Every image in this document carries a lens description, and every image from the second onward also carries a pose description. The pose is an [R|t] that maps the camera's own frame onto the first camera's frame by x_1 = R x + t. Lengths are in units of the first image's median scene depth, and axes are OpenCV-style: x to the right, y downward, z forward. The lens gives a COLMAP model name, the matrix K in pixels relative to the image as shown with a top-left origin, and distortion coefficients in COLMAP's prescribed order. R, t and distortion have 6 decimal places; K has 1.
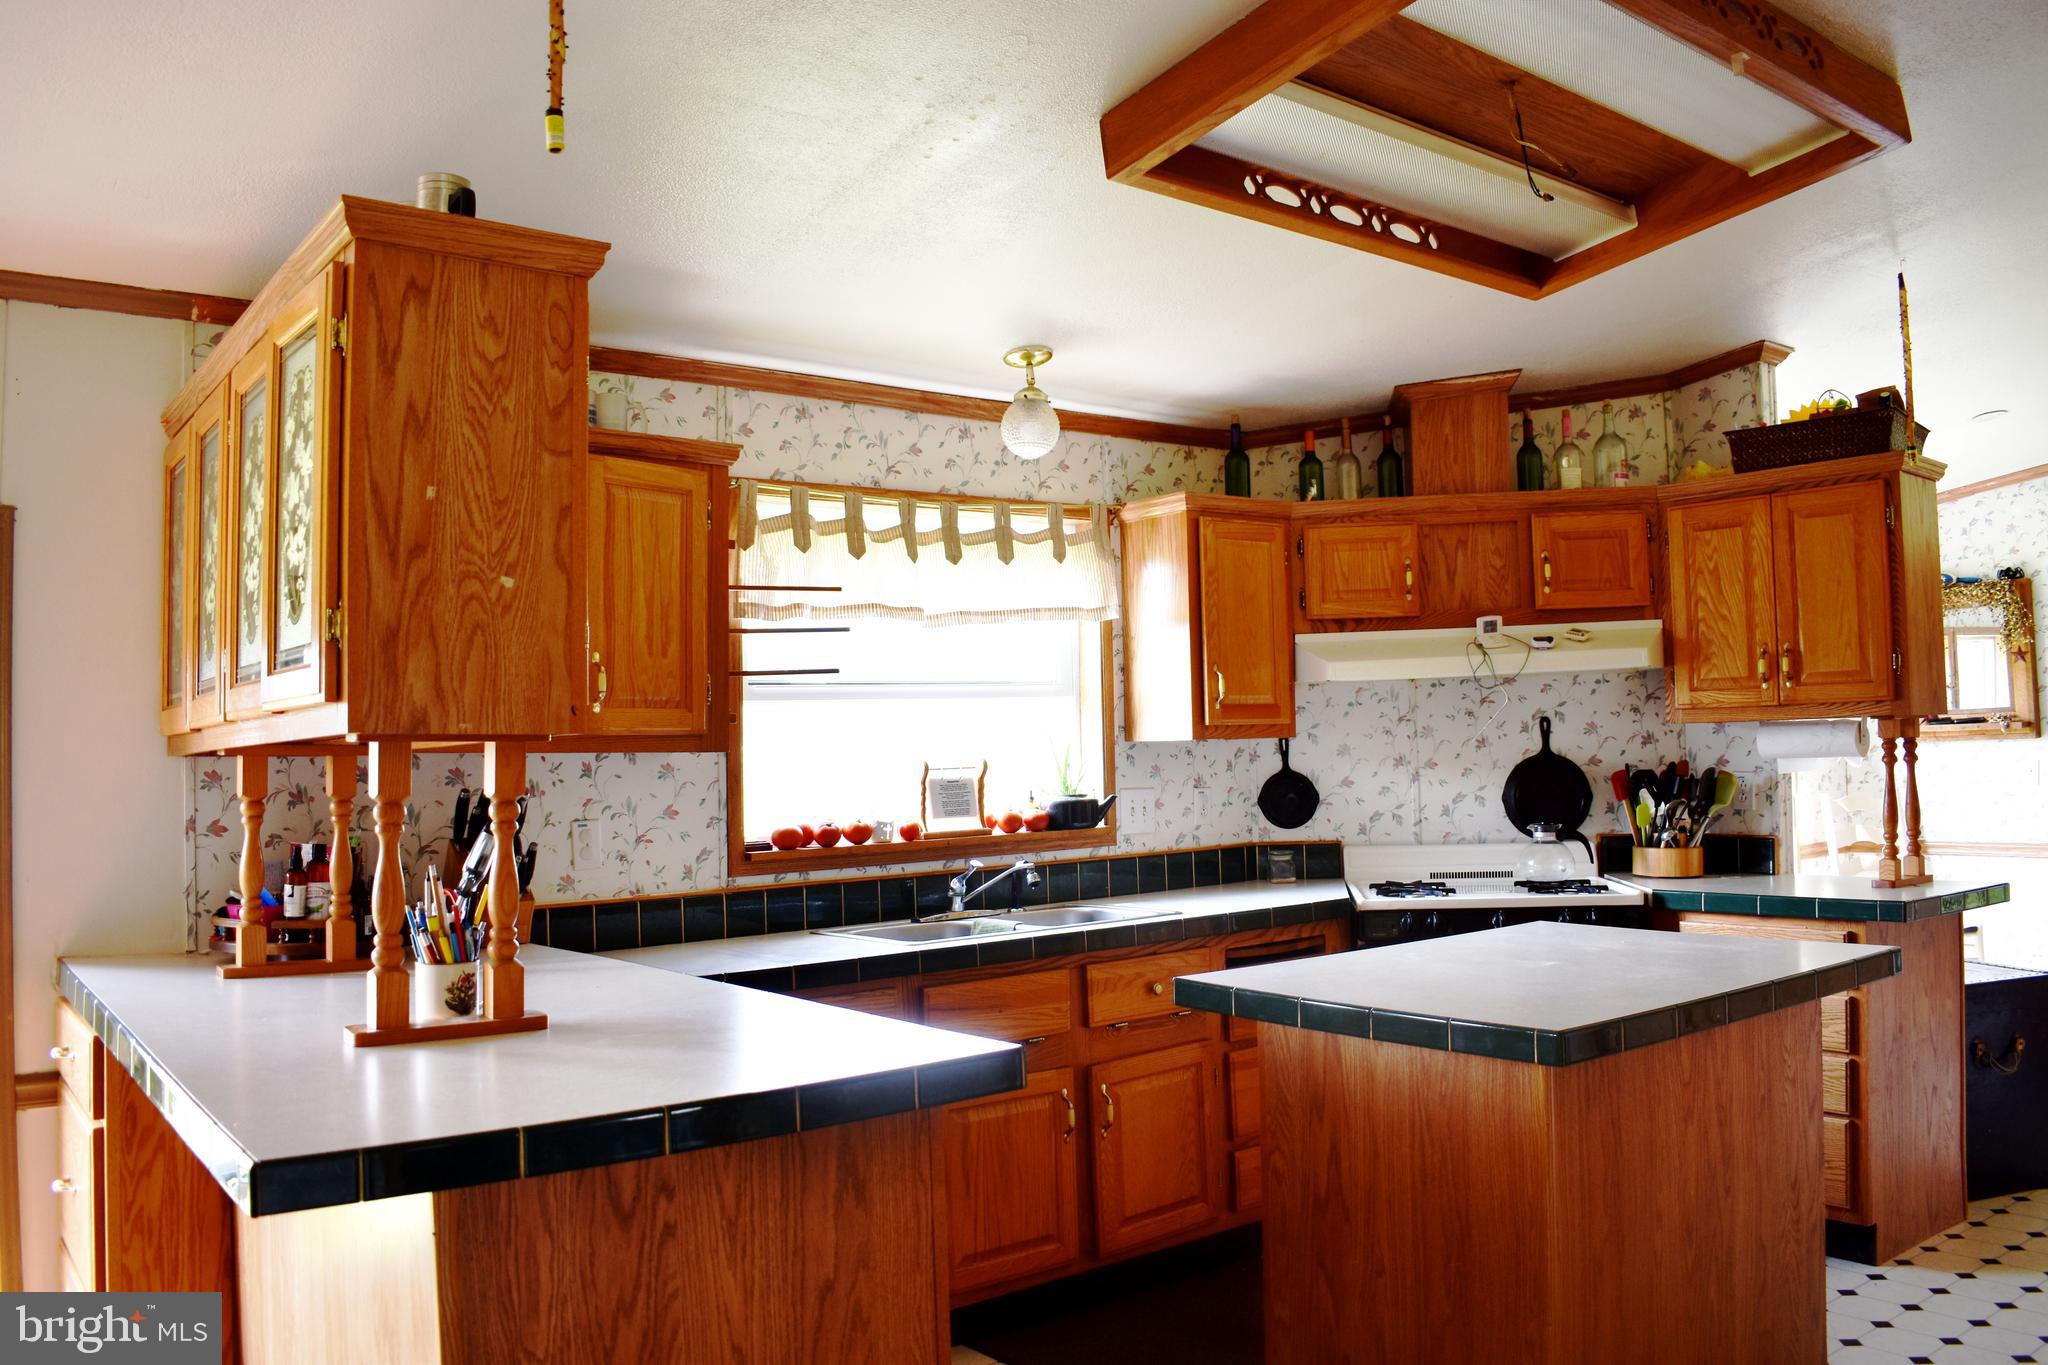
lens RADIAL K [[1623.2, 0, 1034.3], [0, 1623.2, 673.4], [0, 0, 1]] dist [-0.081522, 0.007202]
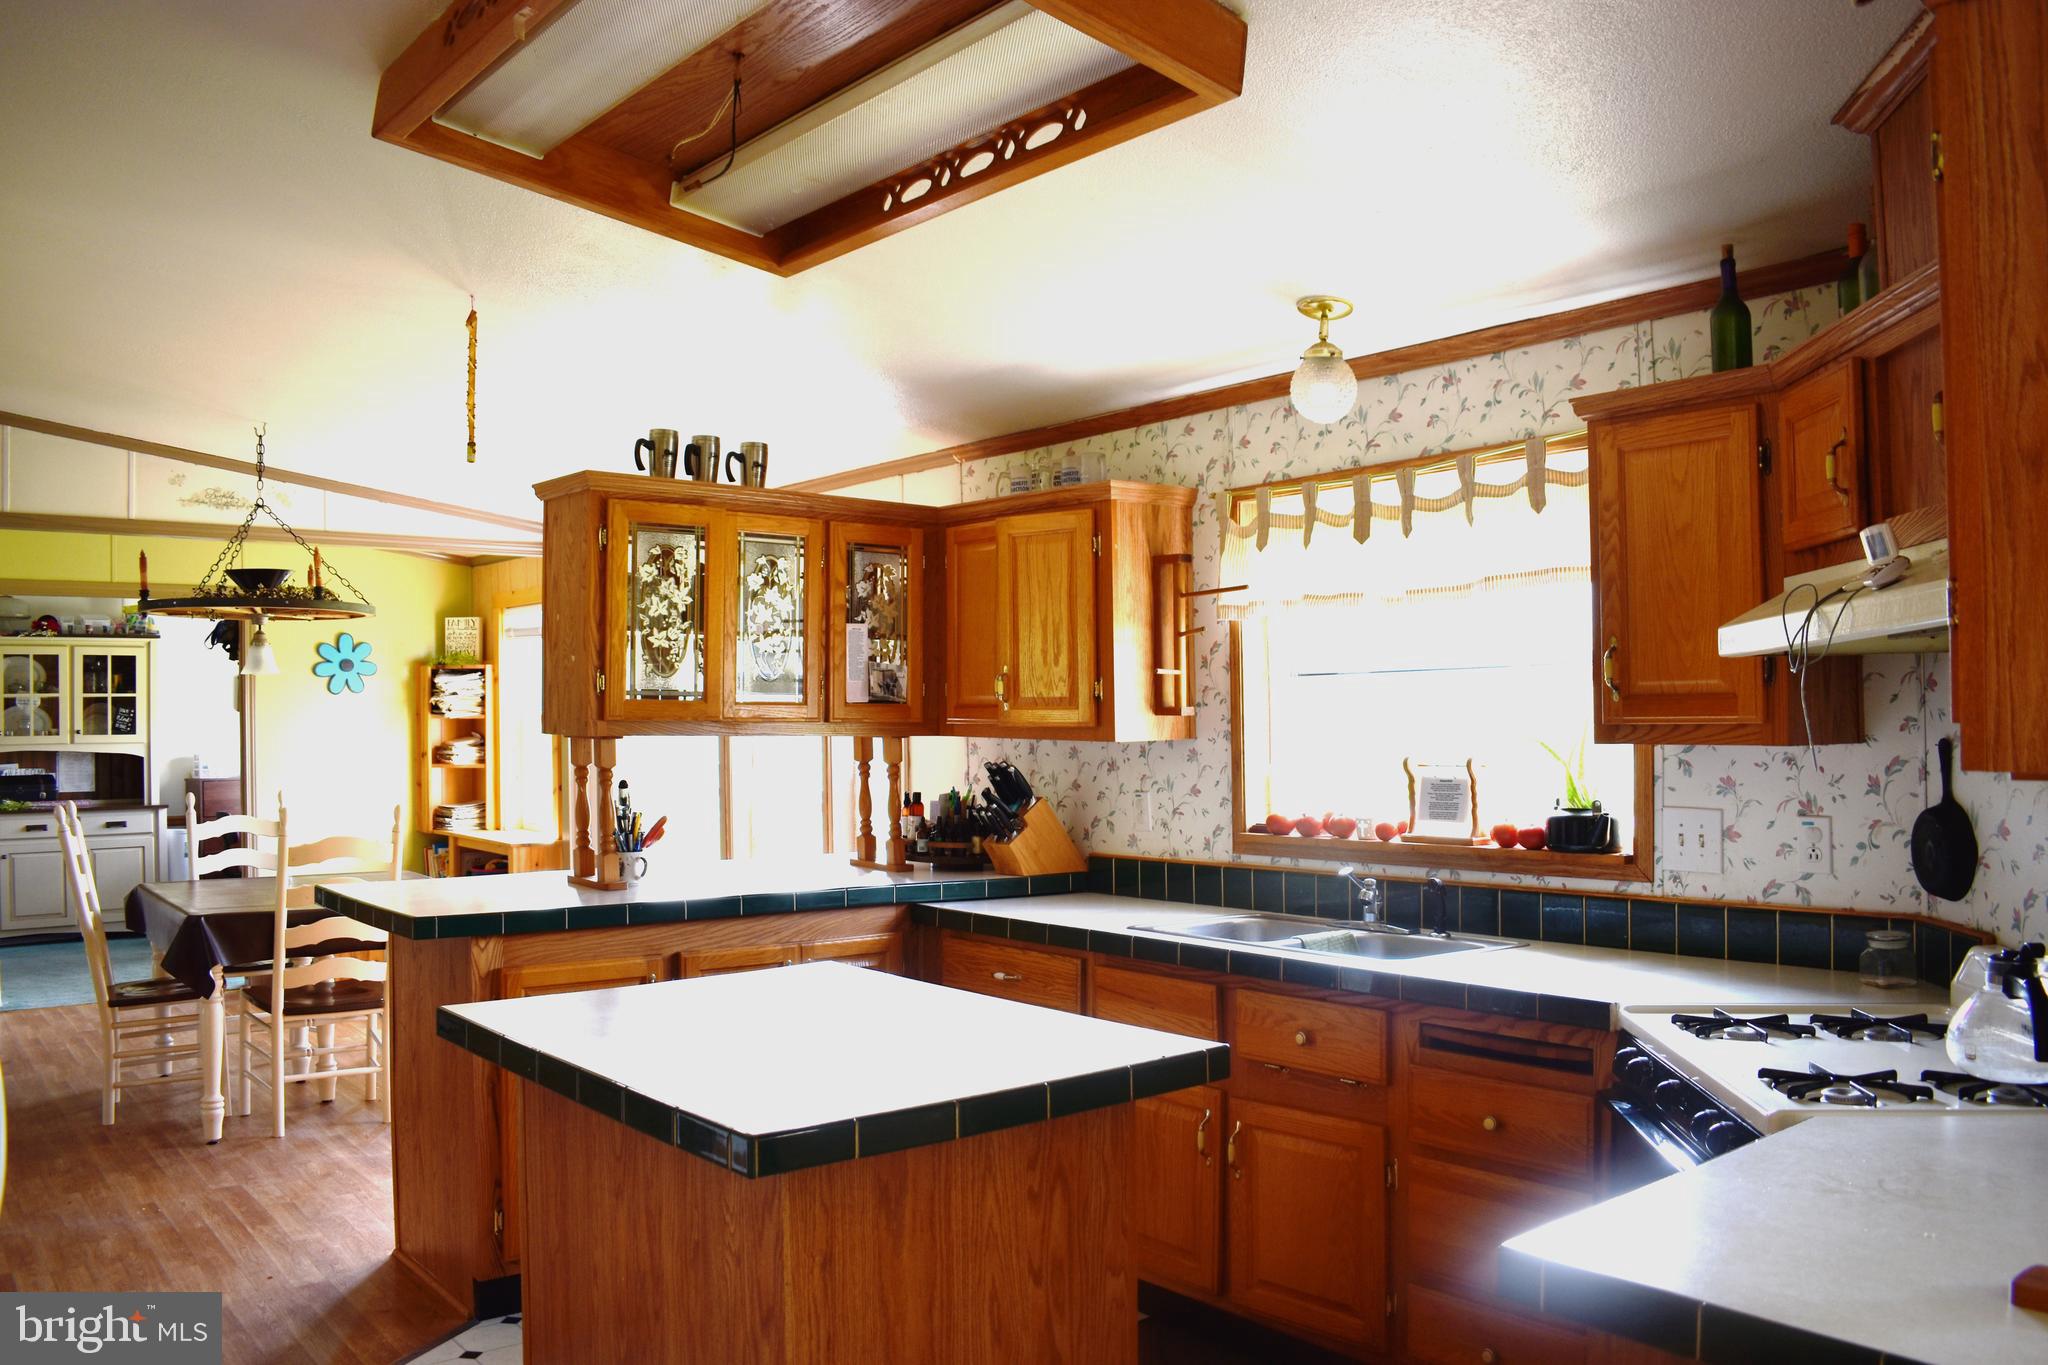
lens RADIAL K [[1623.2, 0, 1036.7], [0, 1623.2, 684.1], [0, 0, 1]] dist [-0.081522, 0.007202]
pose [[0.015065, 0.003758, -0.999879, 0.860687], [0.053046, 0.998582, 0.004552, -0.001639], [0.998478, -0.053109, 0.014844, 0.801704]]
